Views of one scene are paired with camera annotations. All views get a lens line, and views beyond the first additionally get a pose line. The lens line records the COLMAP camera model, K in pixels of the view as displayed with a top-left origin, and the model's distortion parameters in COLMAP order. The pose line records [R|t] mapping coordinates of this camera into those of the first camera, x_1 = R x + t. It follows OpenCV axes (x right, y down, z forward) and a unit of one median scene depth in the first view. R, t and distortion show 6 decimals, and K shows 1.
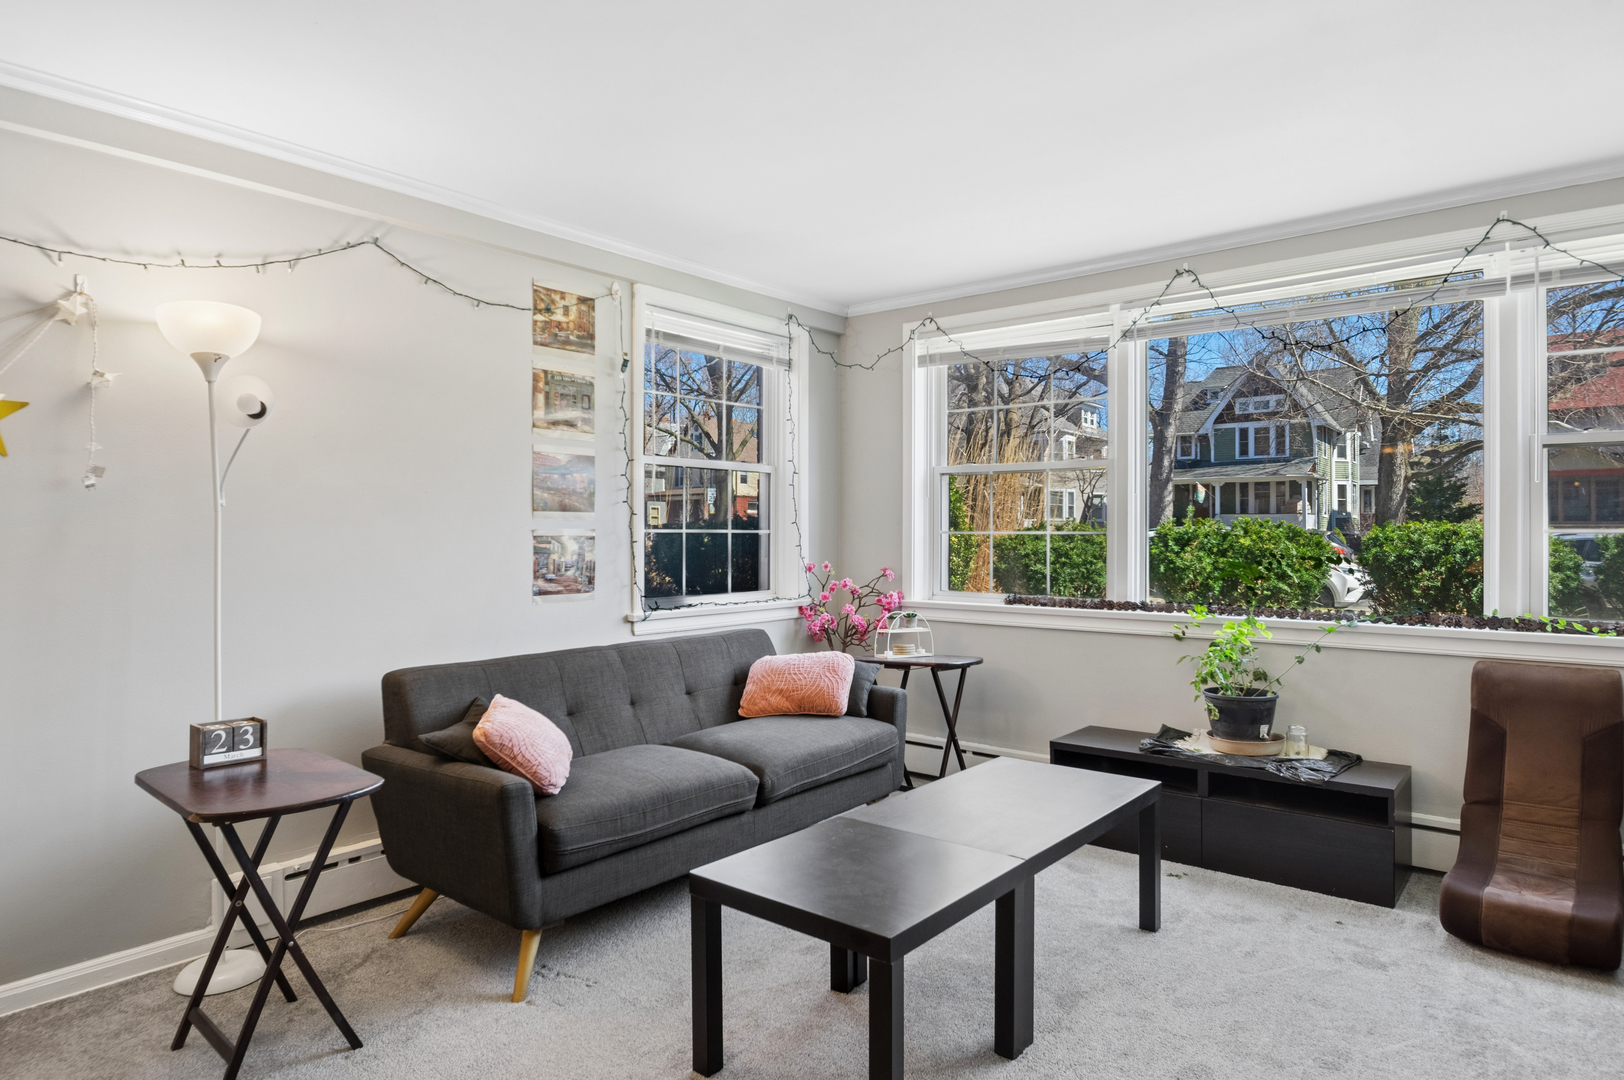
lens RADIAL K [[936.0, 0, 812.0], [0, 936.0, 540.0], [0, 0, 1]] dist [-0.026782, -0.001855]
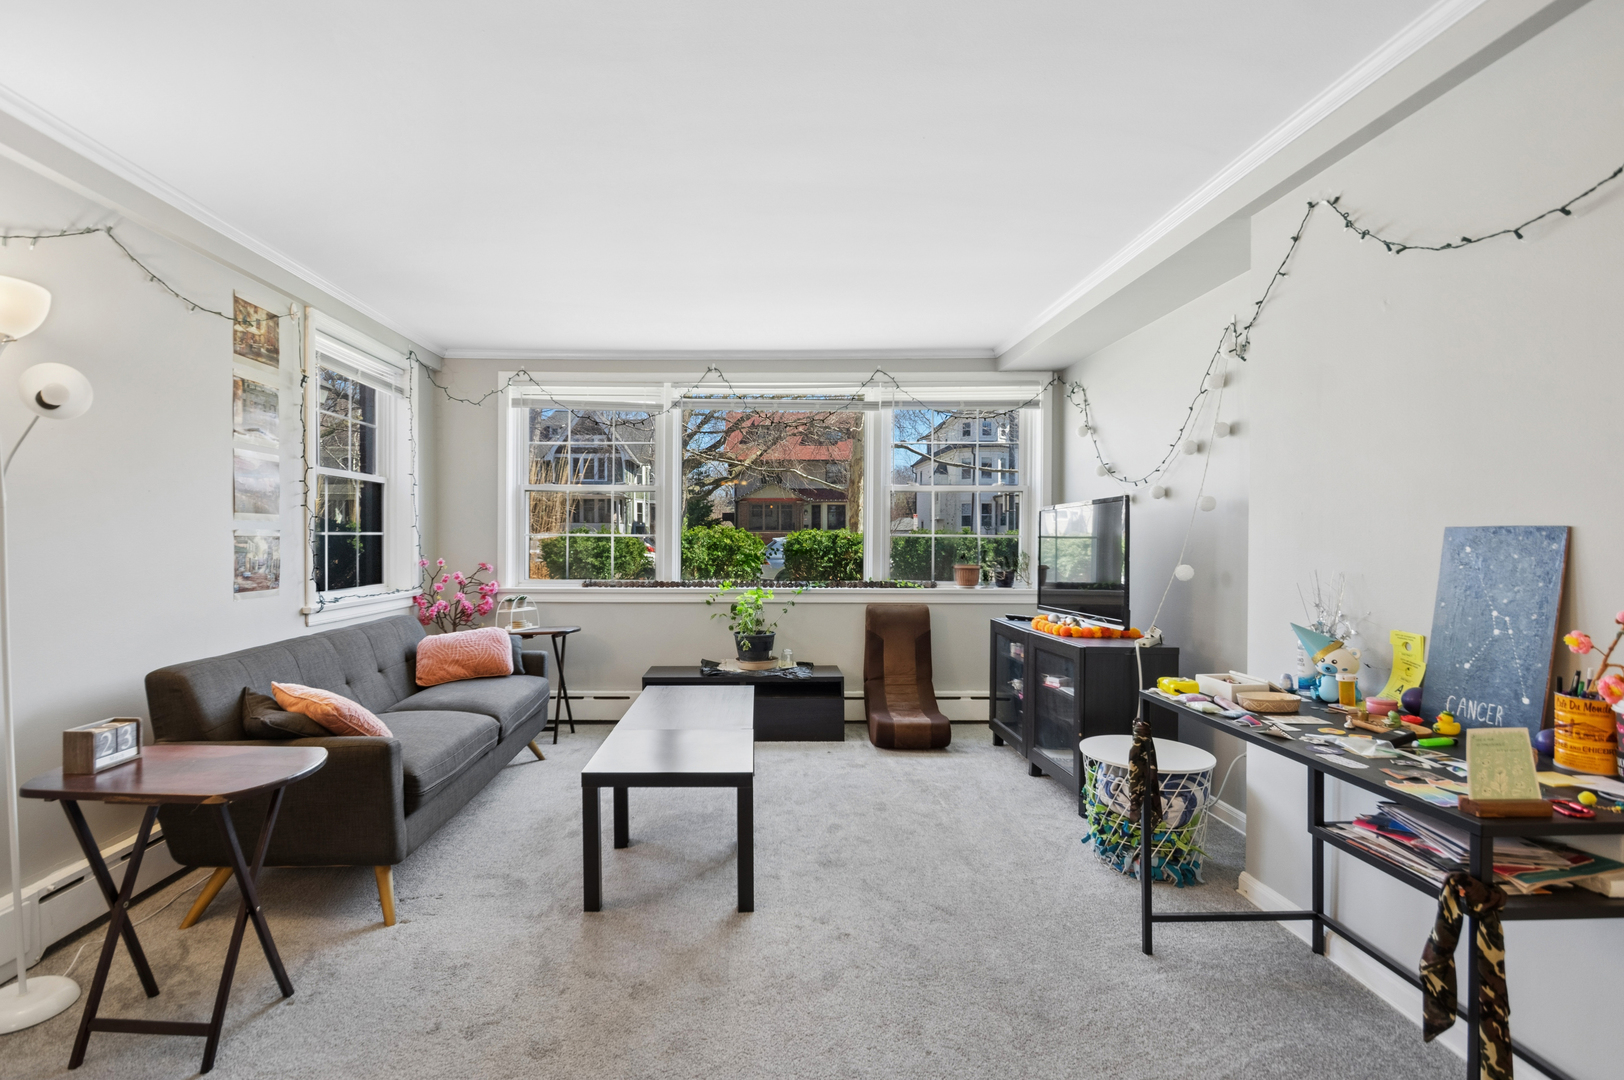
lens RADIAL K [[713.0, 0, 810.3], [0, 713.0, 552.2], [0, 0, 1]] dist [-0.000290, -0.011620]
pose [[0.759375, -0.010275, 0.650572, -0.302099], [0.001362, 0.999898, 0.014203, 0.003265], [-0.650652, -0.009899, 0.759312, -0.024892]]
